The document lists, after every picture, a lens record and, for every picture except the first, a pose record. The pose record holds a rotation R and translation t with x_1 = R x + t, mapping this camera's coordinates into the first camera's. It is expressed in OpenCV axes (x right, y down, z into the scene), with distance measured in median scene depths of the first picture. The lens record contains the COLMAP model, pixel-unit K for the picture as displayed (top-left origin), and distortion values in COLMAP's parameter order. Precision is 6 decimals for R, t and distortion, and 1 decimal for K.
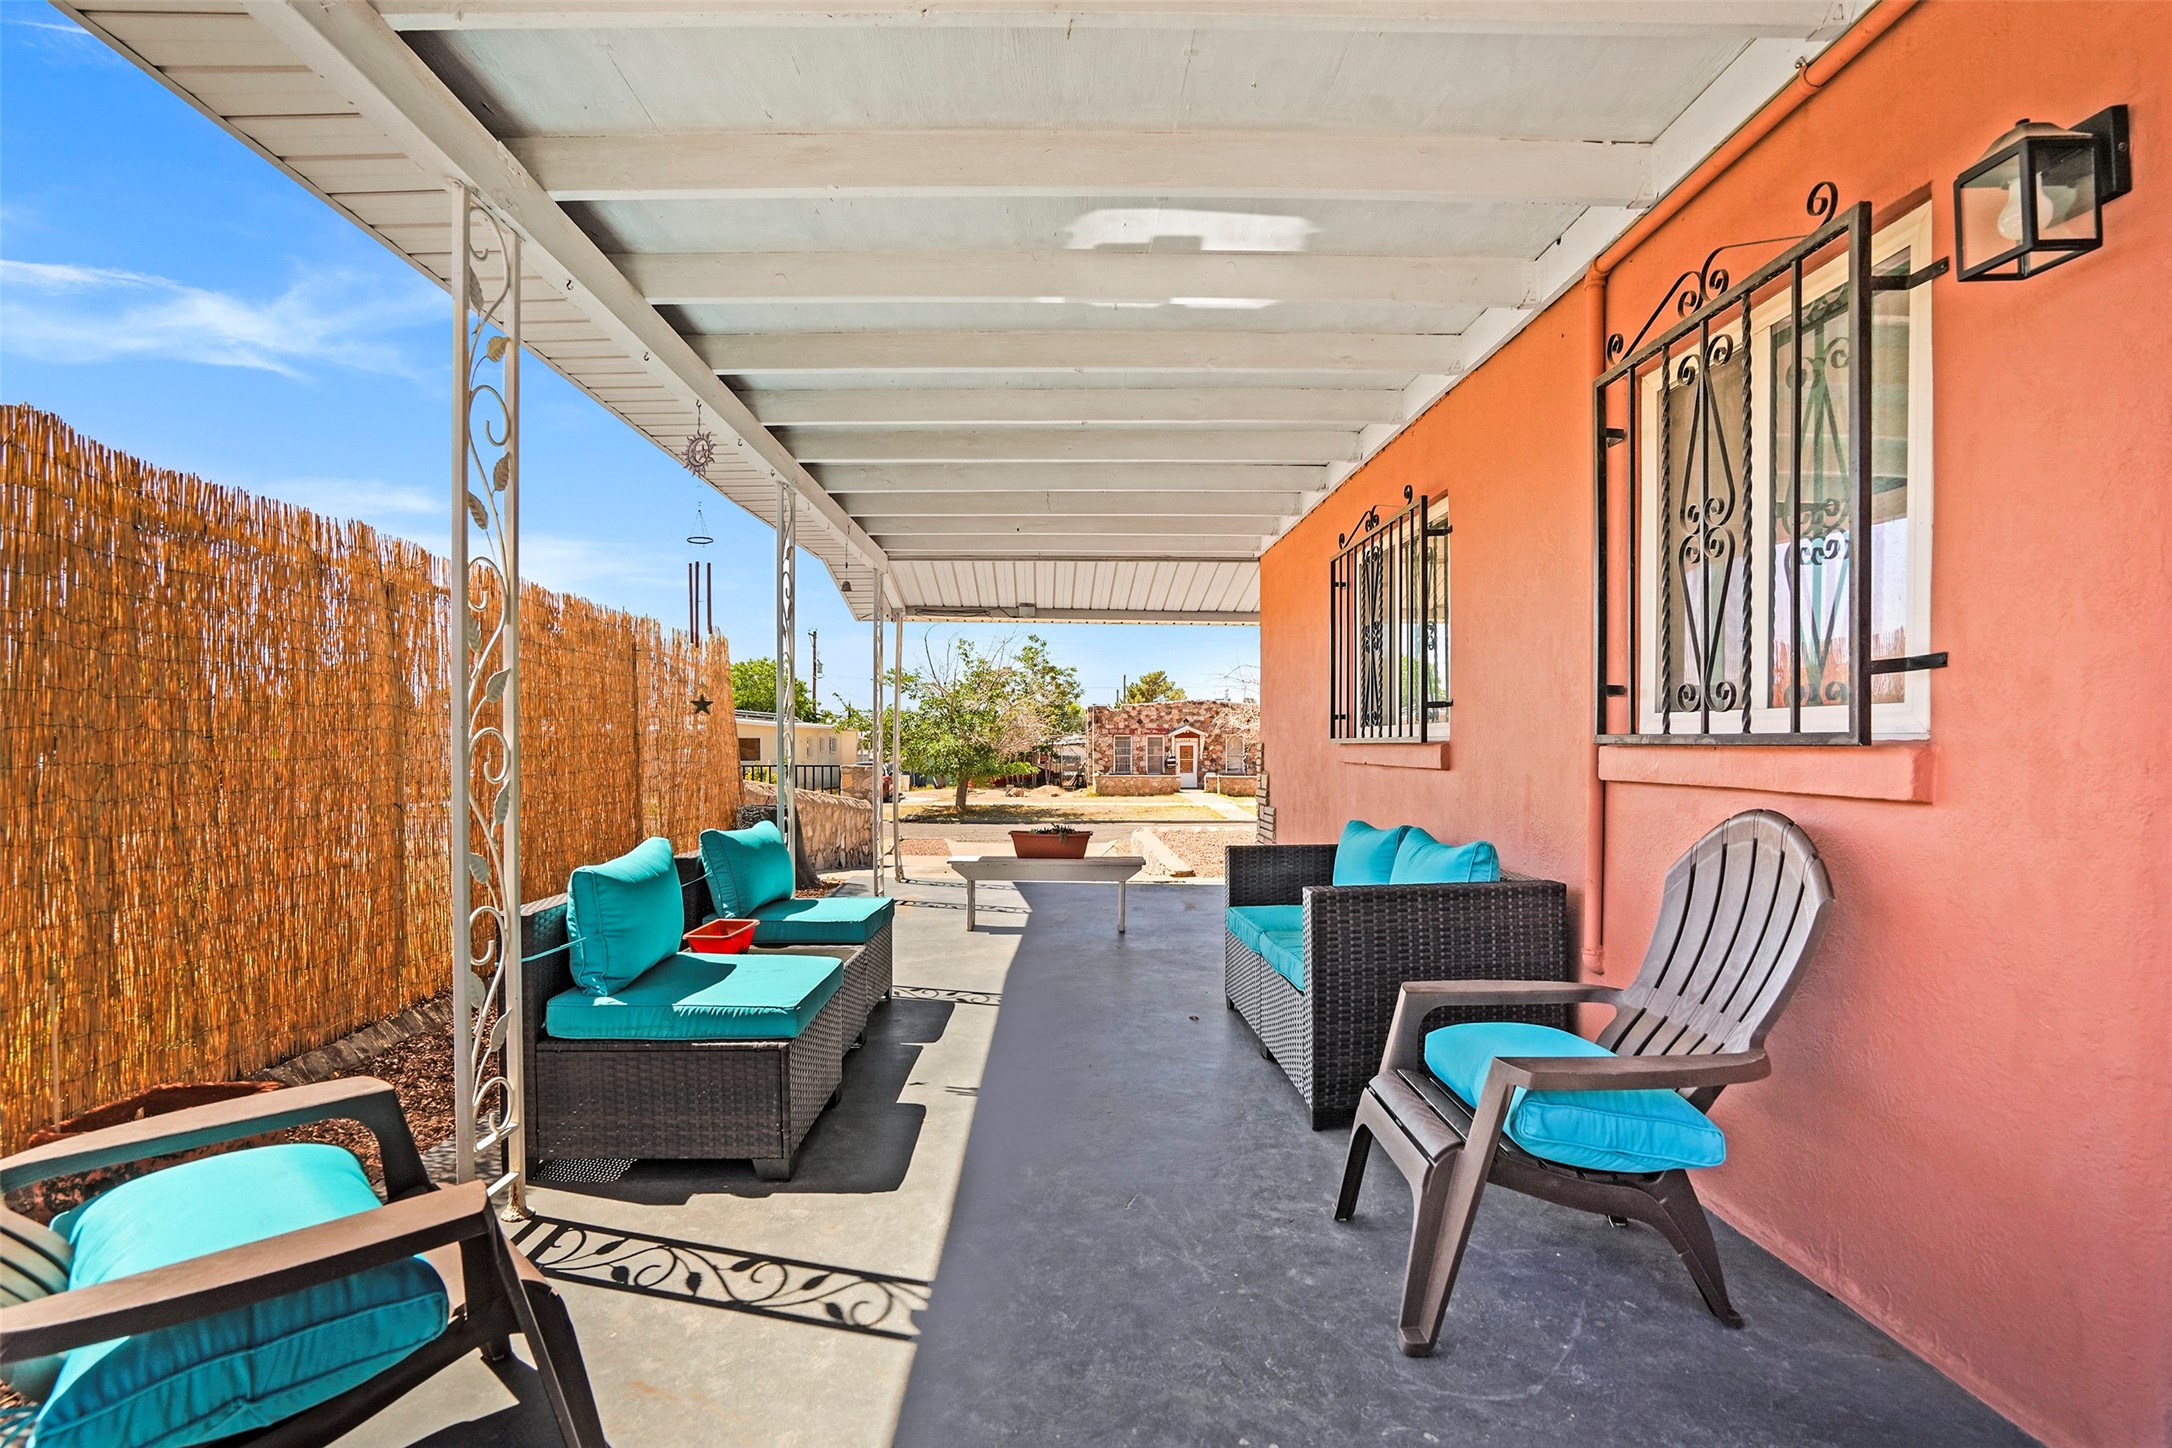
lens RADIAL K [[1016.6, 0, 1084.1], [0, 1016.6, 731.8], [0, 0, 1]] dist [0.001170, -0.000587]
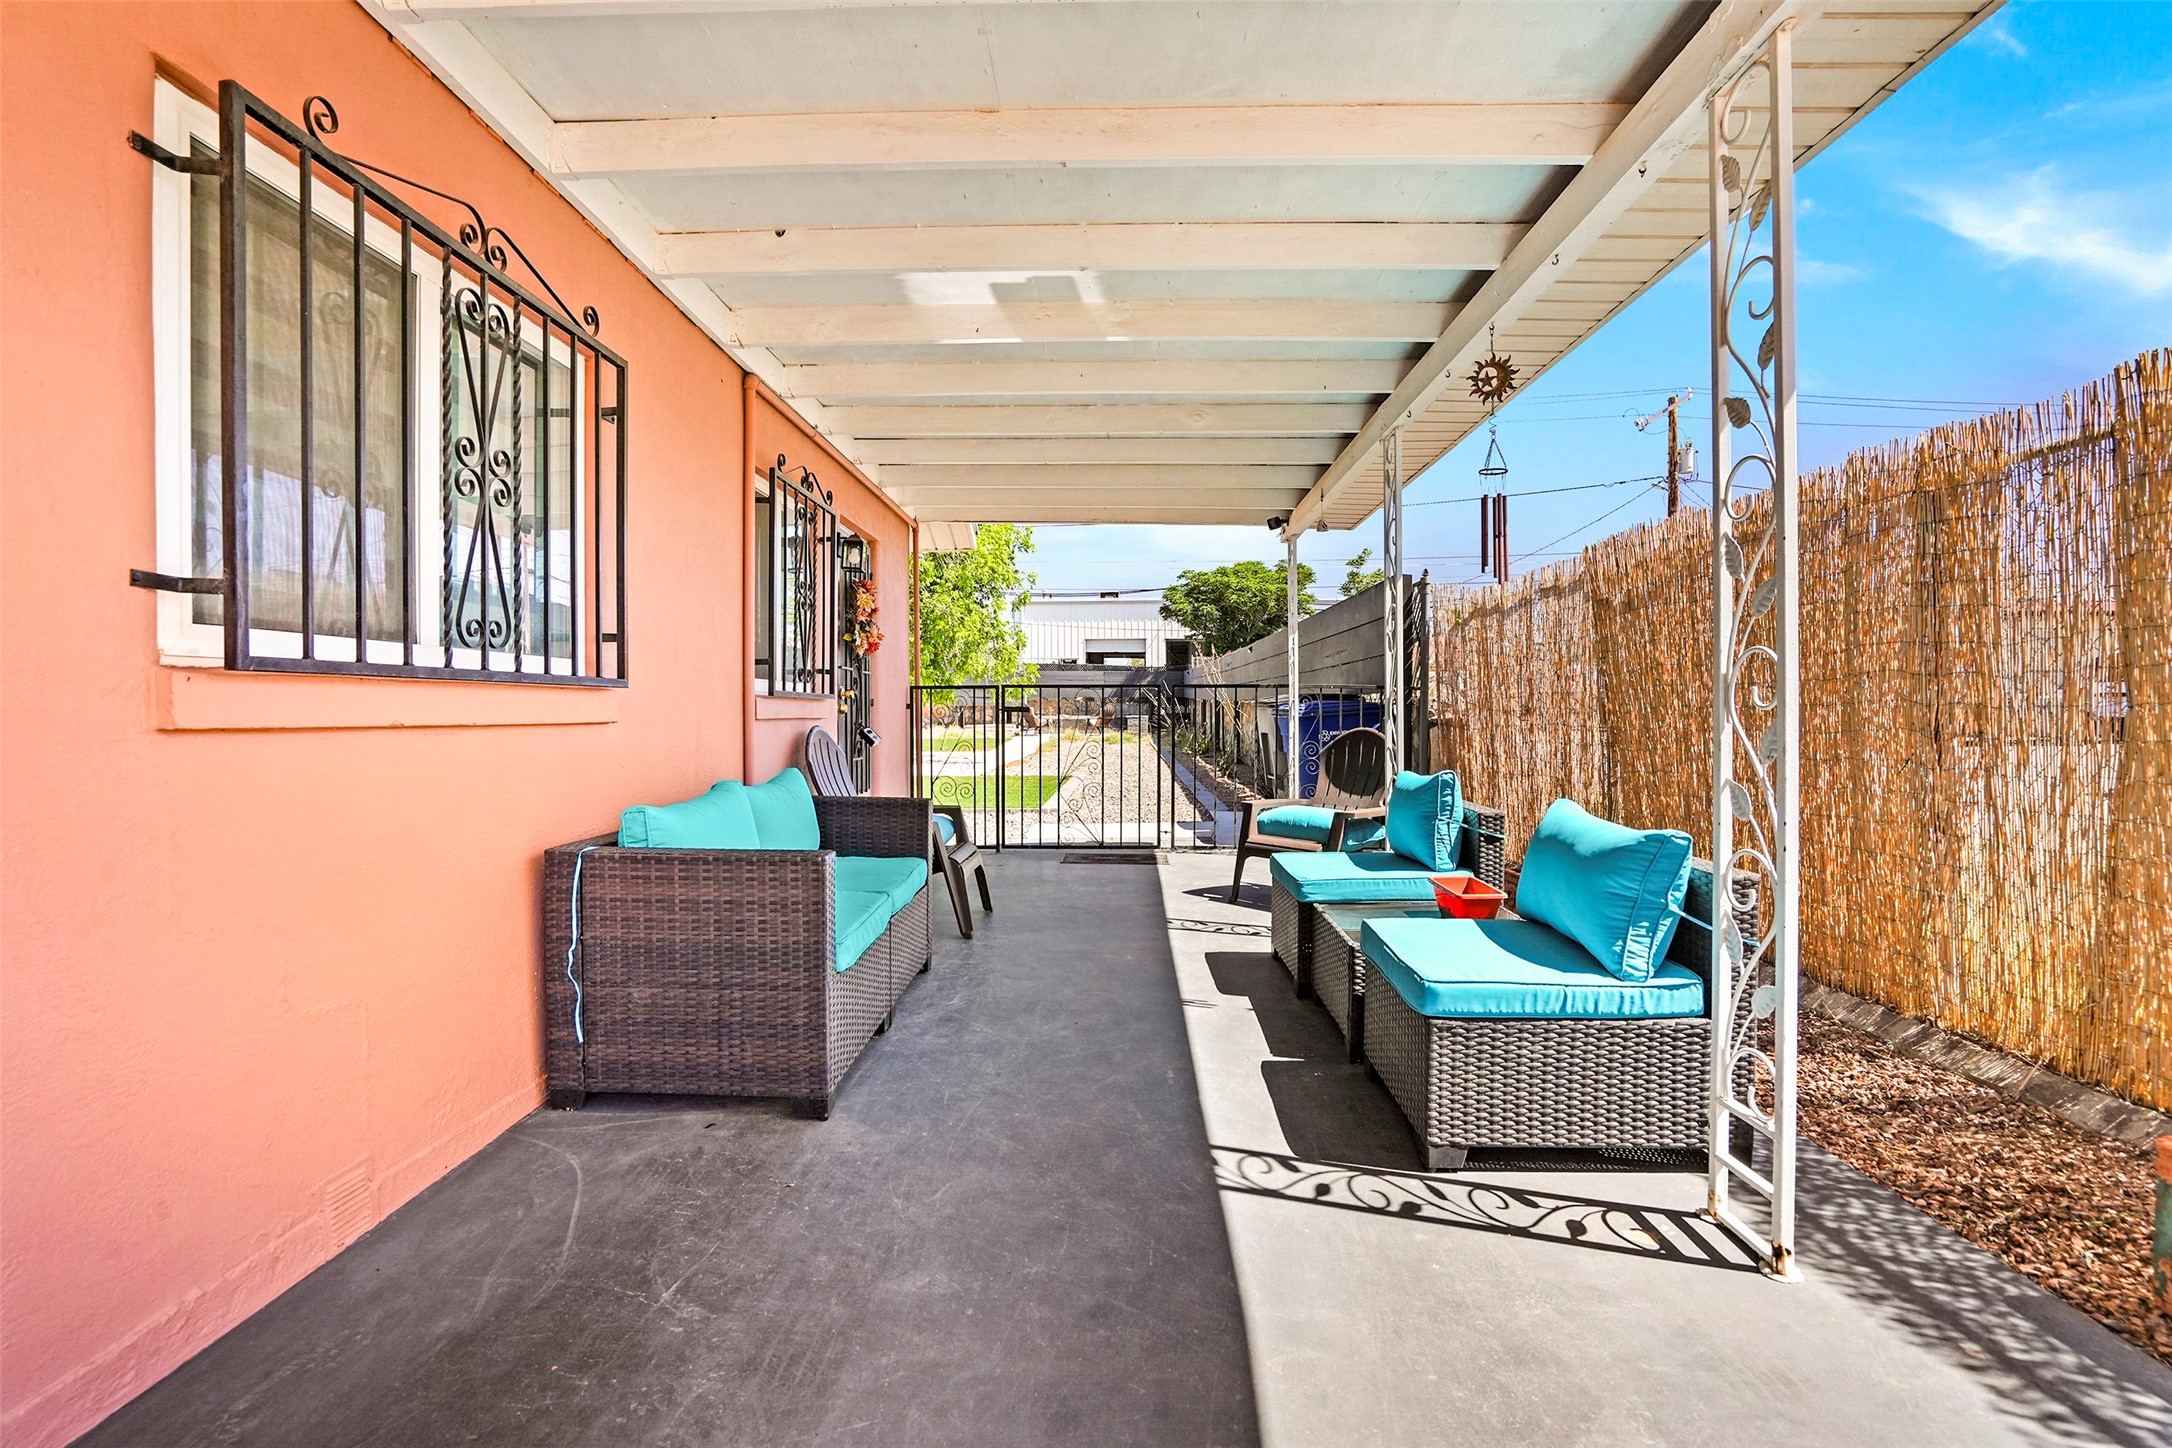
lens RADIAL K [[1016.6, 0, 1087.6], [0, 1016.6, 720.7], [0, 0, 1]] dist [0.001170, -0.000587]
pose [[-0.999667, -0.010821, 0.023407, -0.033106], [-0.010732, 0.999935, 0.003916, 0.041420], [-0.023447, 0.003664, -0.999718, 1.942816]]
